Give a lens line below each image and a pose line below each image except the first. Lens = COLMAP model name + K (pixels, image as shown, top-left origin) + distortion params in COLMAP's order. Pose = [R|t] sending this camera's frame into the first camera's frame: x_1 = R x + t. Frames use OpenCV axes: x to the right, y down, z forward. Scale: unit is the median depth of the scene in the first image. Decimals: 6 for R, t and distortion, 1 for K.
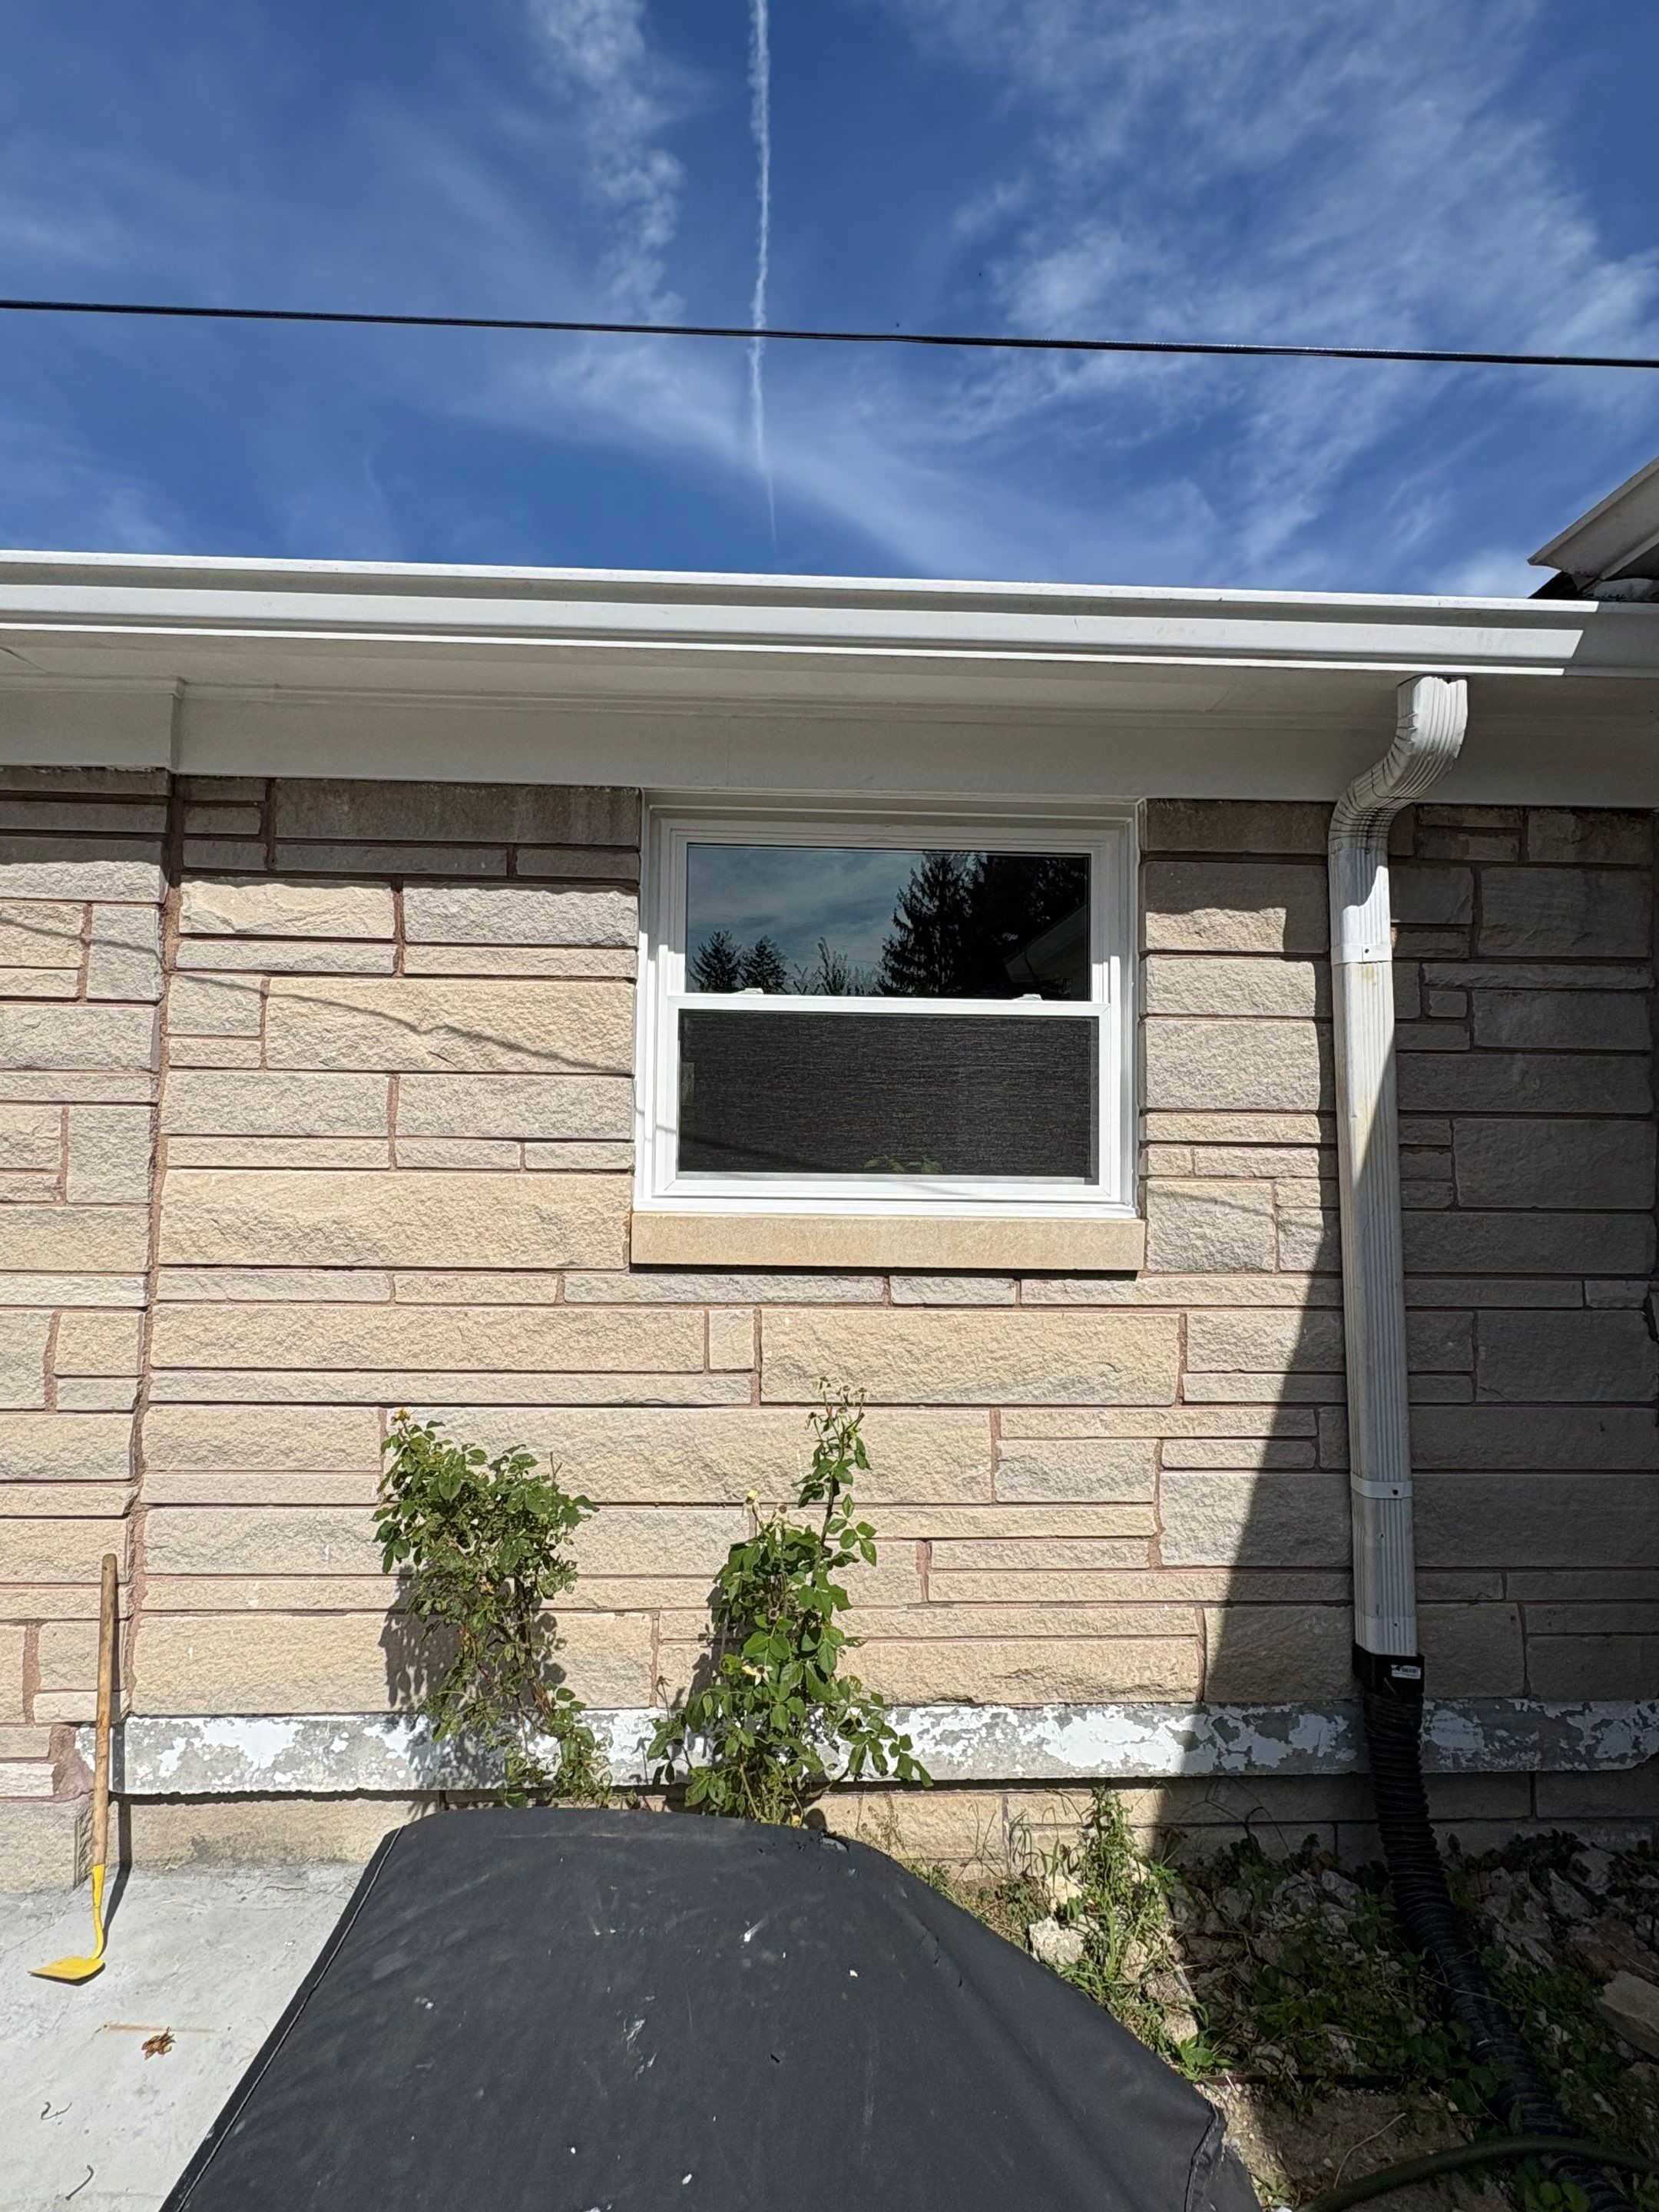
lens RADIAL K [[1117.9, 0, 835.3], [0, 1117.9, 1103.2], [0, 0, 1]] dist [0.003443, 0.000686]
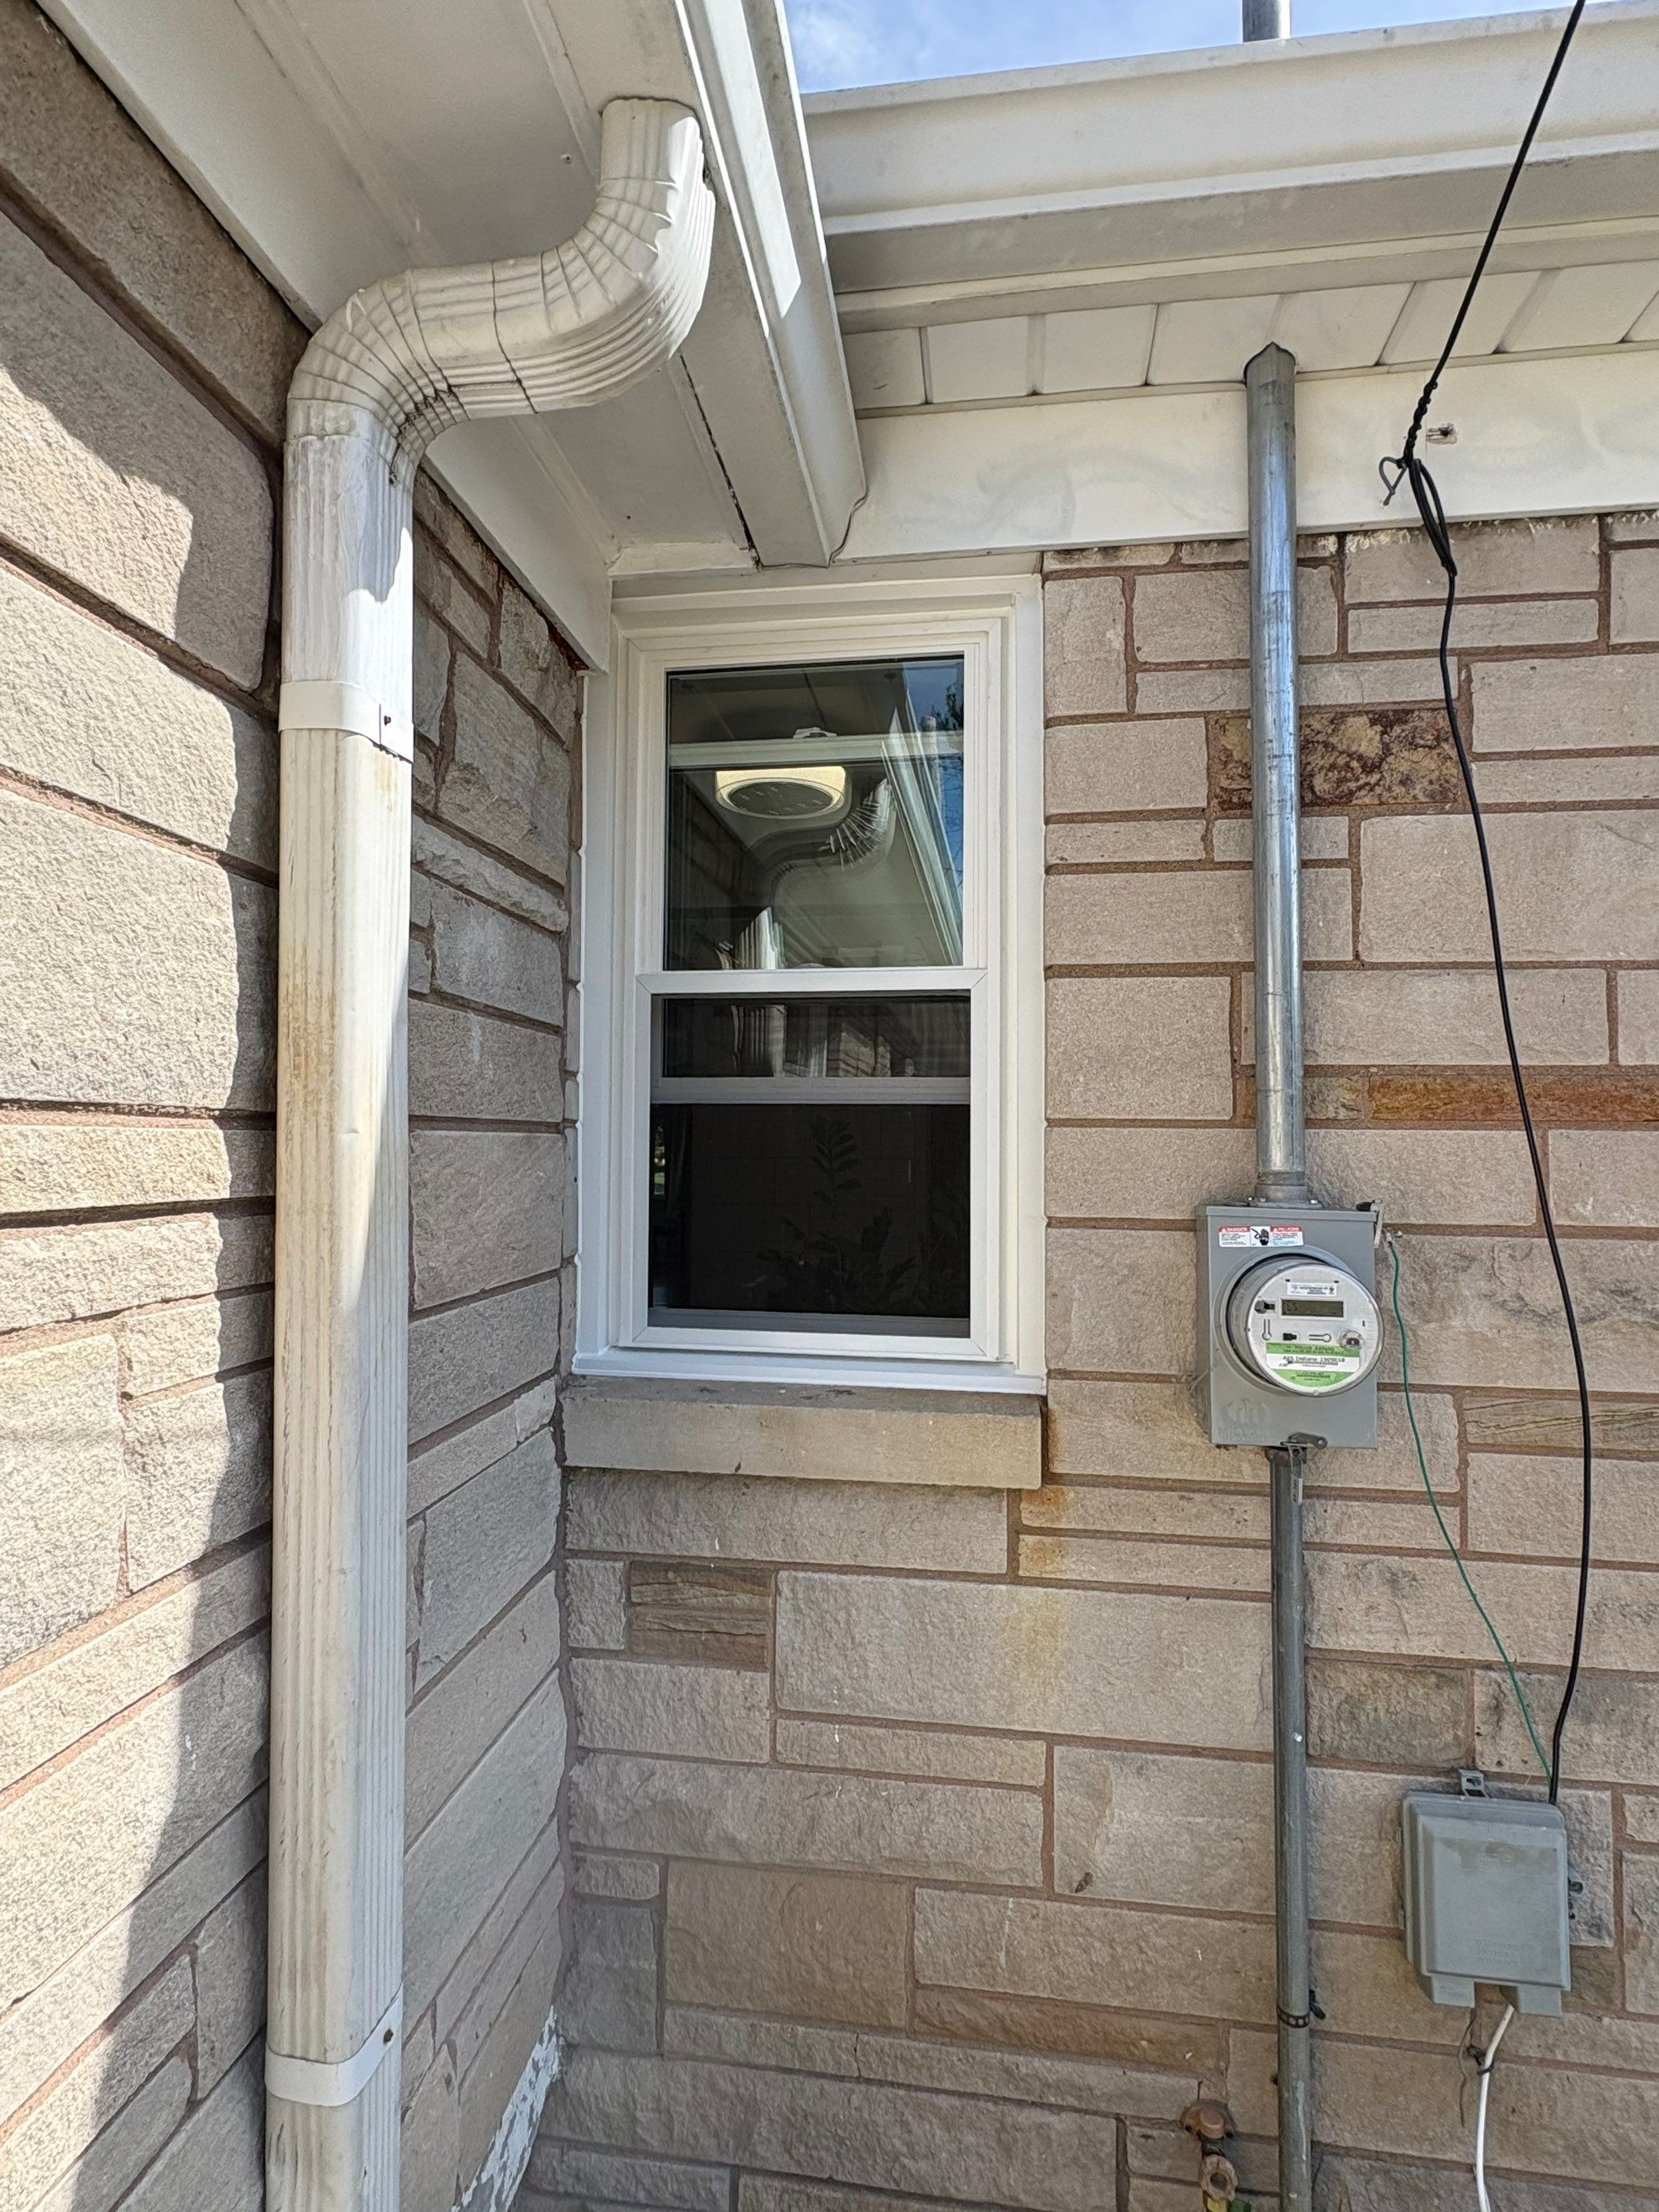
lens RADIAL K [[1117.9, 0, 826.9], [0, 1117.9, 1102.9], [0, 0, 1]] dist [0.003443, 0.000686]
pose [[0.163279, 0.022994, 0.986312, 0.102340], [-0.050510, 0.998612, -0.014919, -0.000126], [-0.985286, -0.047383, 0.164214, 0.747178]]
